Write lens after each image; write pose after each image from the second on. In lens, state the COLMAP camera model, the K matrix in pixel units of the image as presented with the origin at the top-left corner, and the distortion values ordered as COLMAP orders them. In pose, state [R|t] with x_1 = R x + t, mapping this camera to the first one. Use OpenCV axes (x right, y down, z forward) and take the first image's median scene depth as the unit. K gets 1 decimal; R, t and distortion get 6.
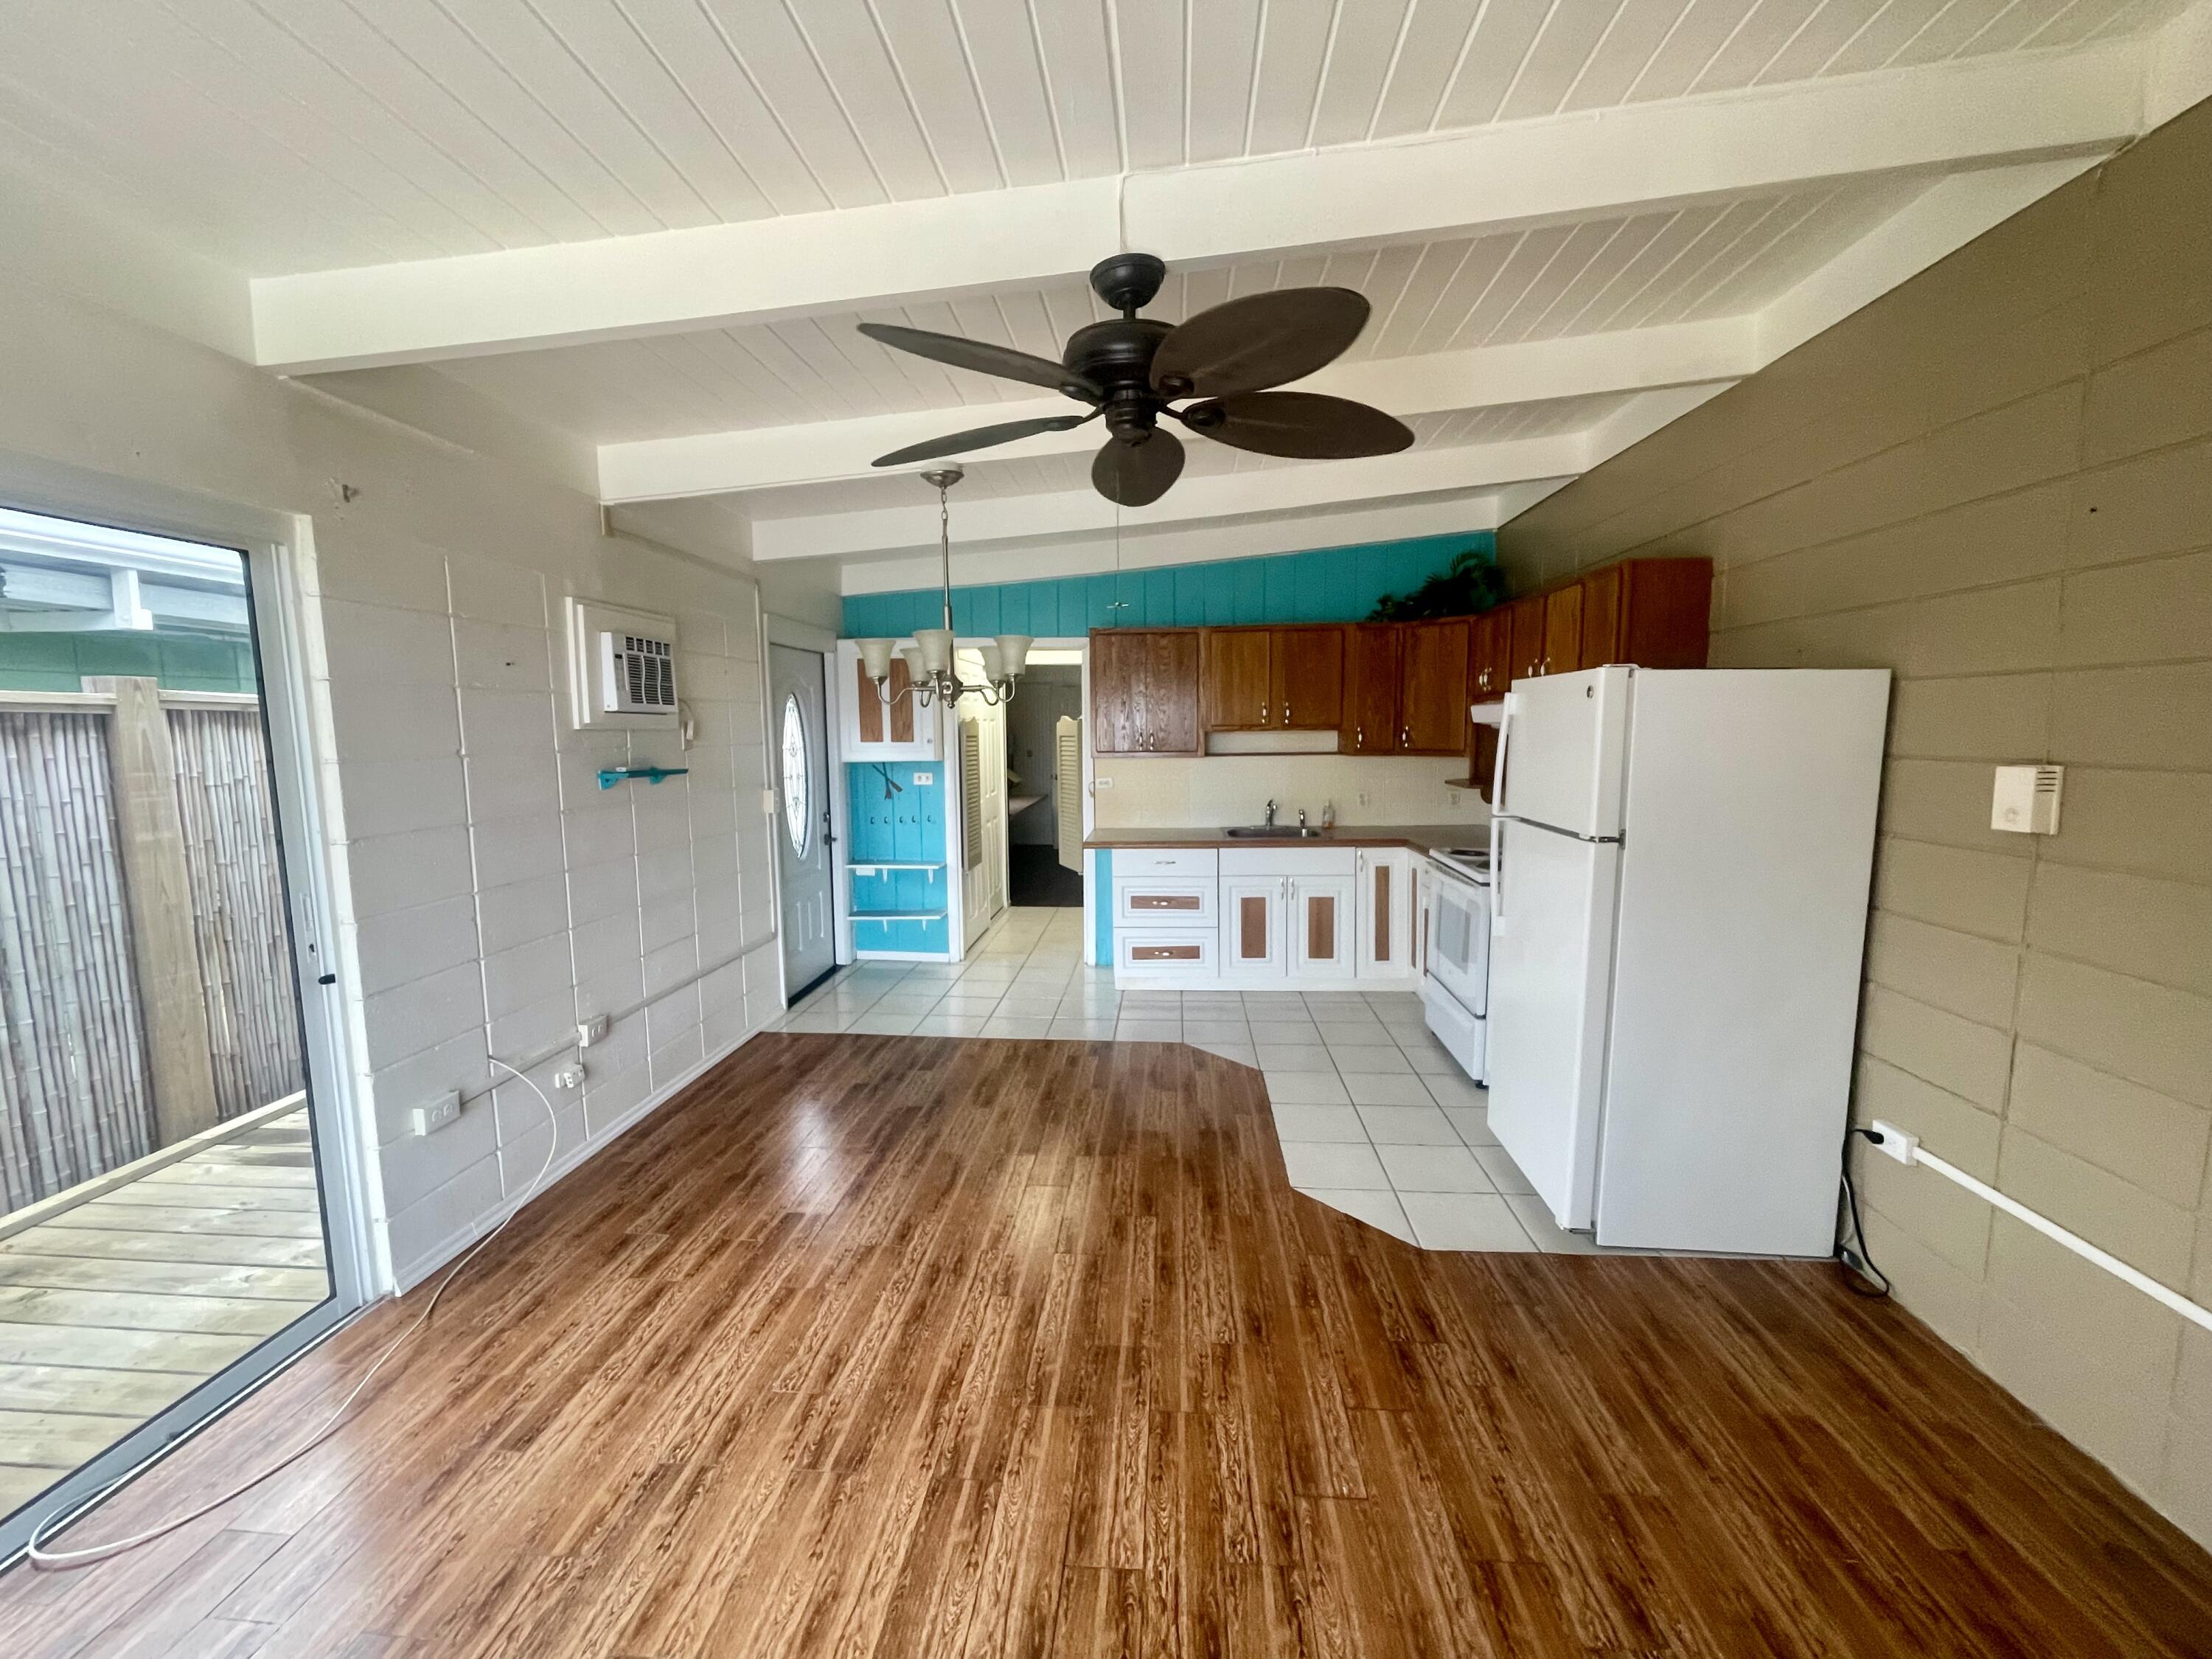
lens RADIAL K [[897.0, 0, 1109.1], [0, 897.0, 834.2], [0, 0, 1]] dist [0.000346, -0.000215]
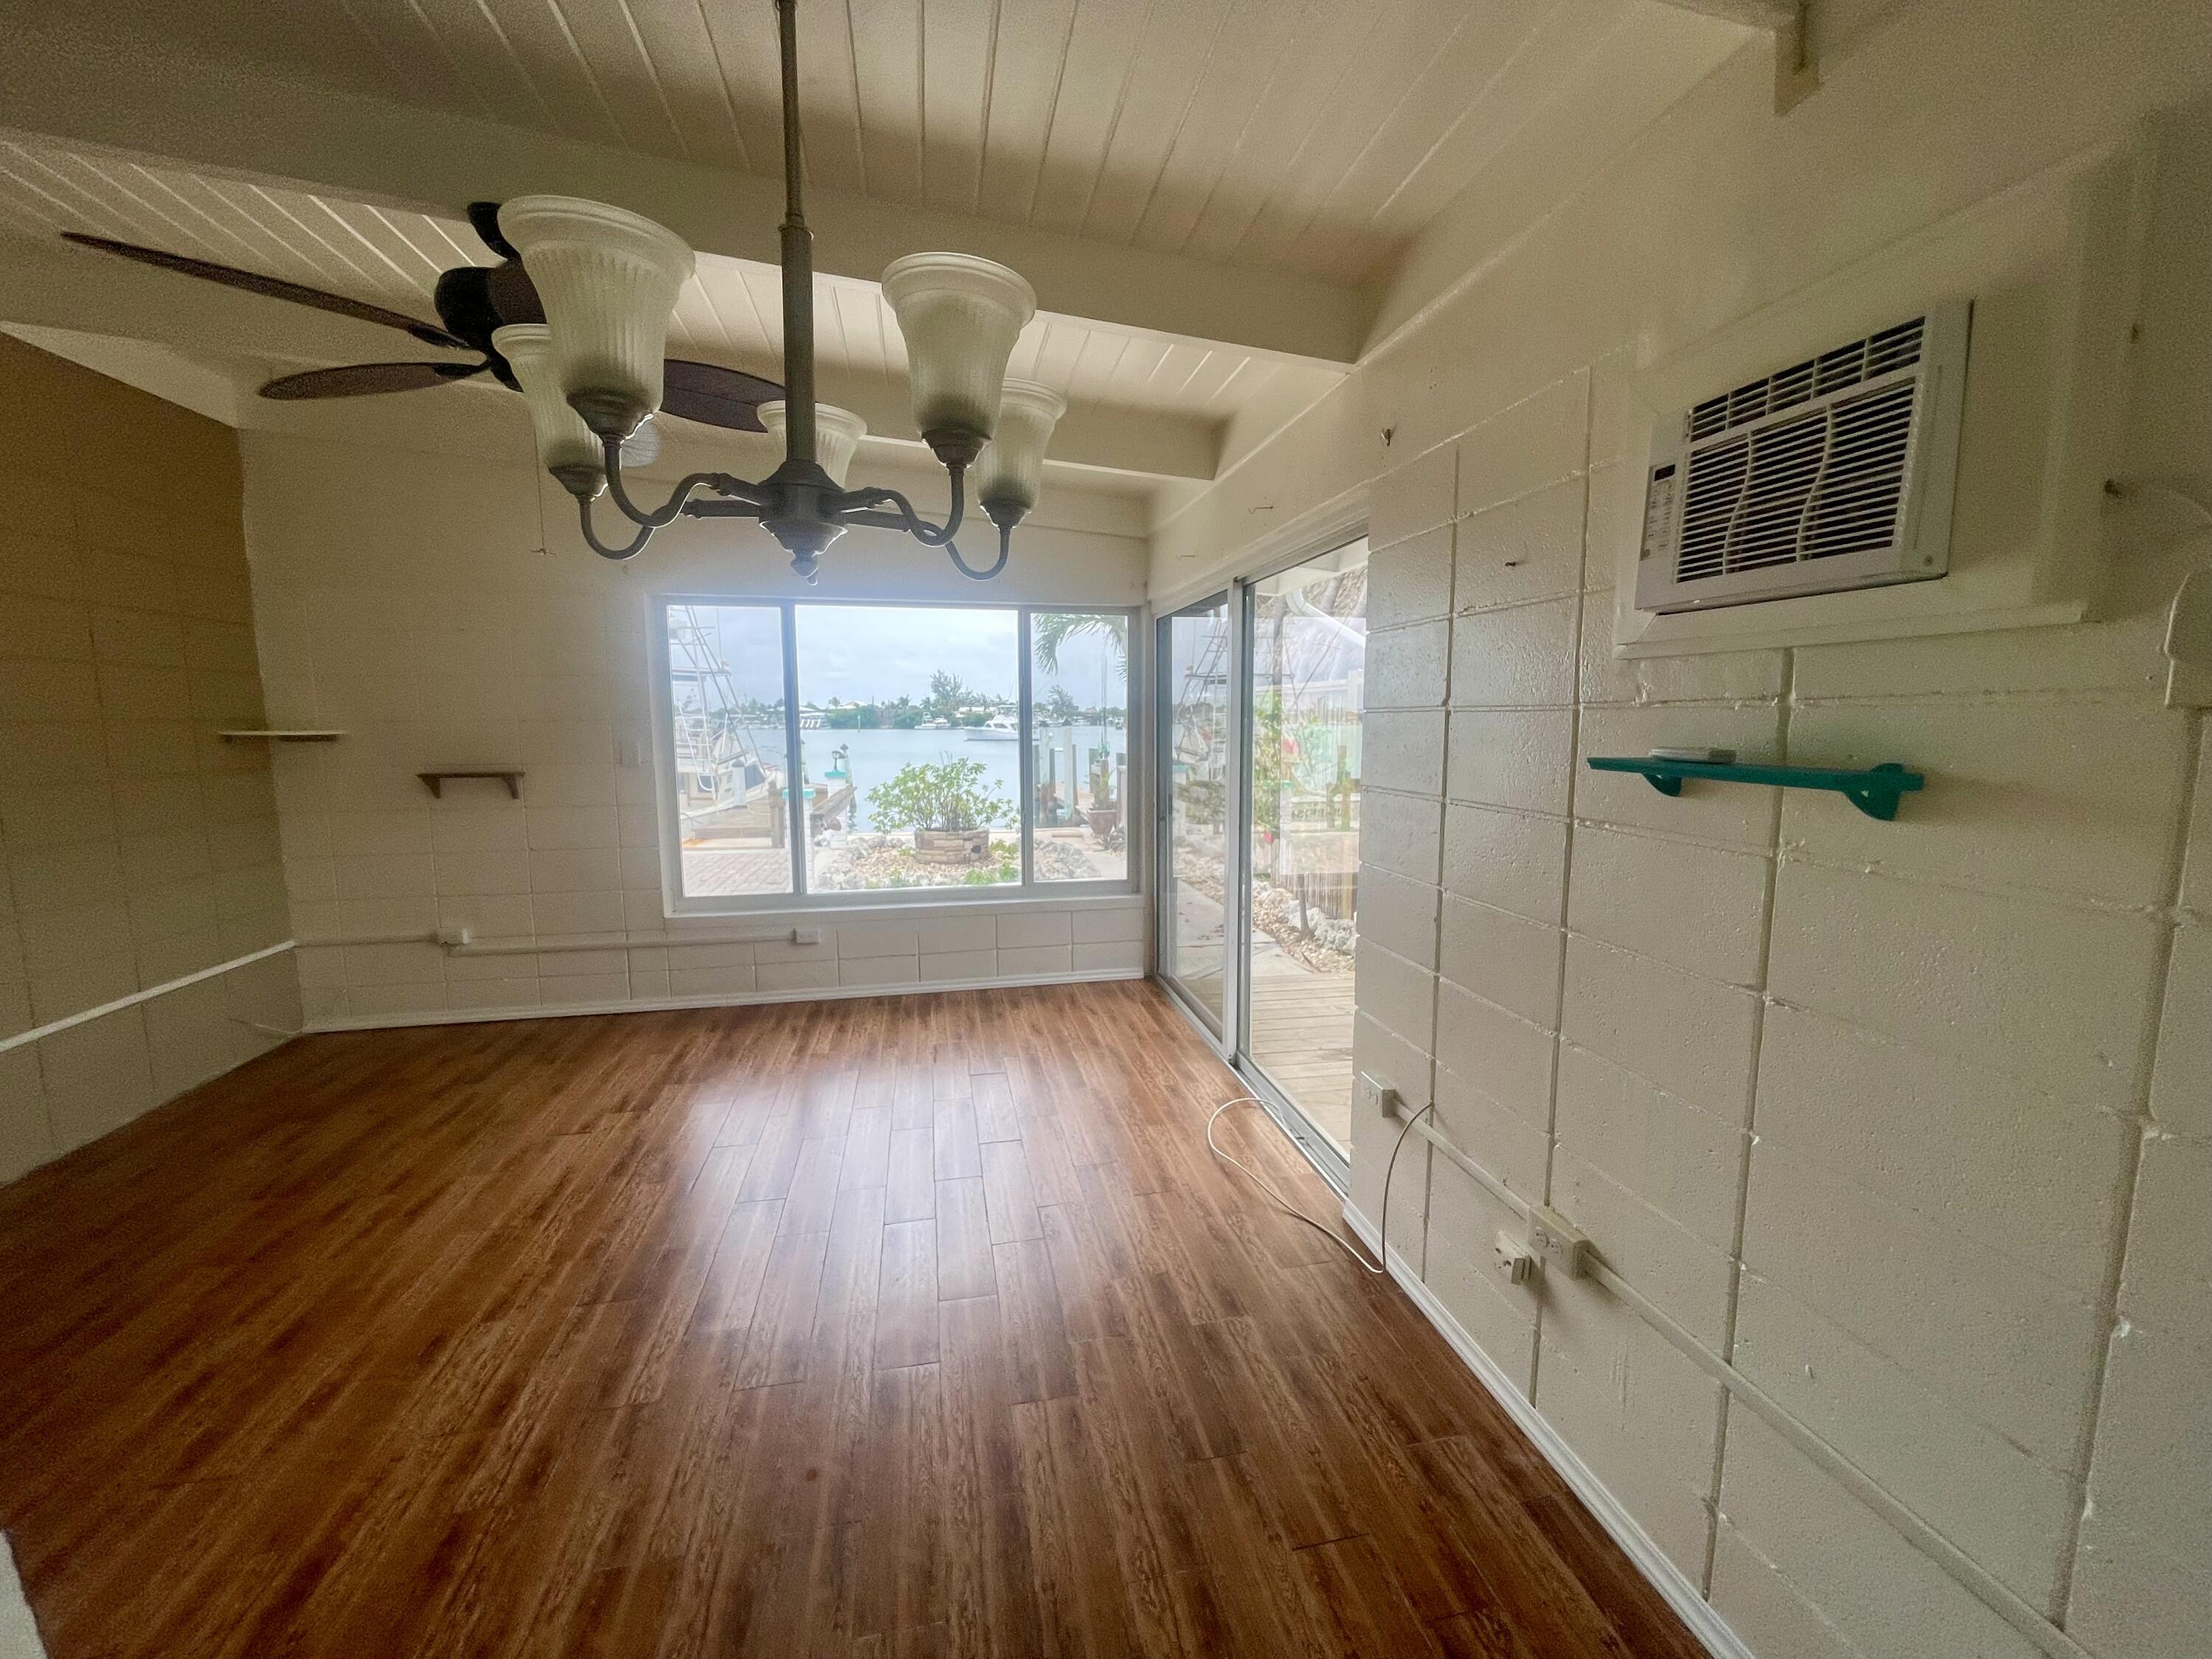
lens RADIAL K [[900.2, 0, 1109.1], [0, 900.2, 828.4], [0, 0, 1]] dist [0.000696, -0.000079]
pose [[-0.963015, 0.042699, -0.266045, -0.163274], [-0.022705, 0.970993, 0.238026, -0.113056], [0.268491, 0.235264, -0.934111, 1.144472]]
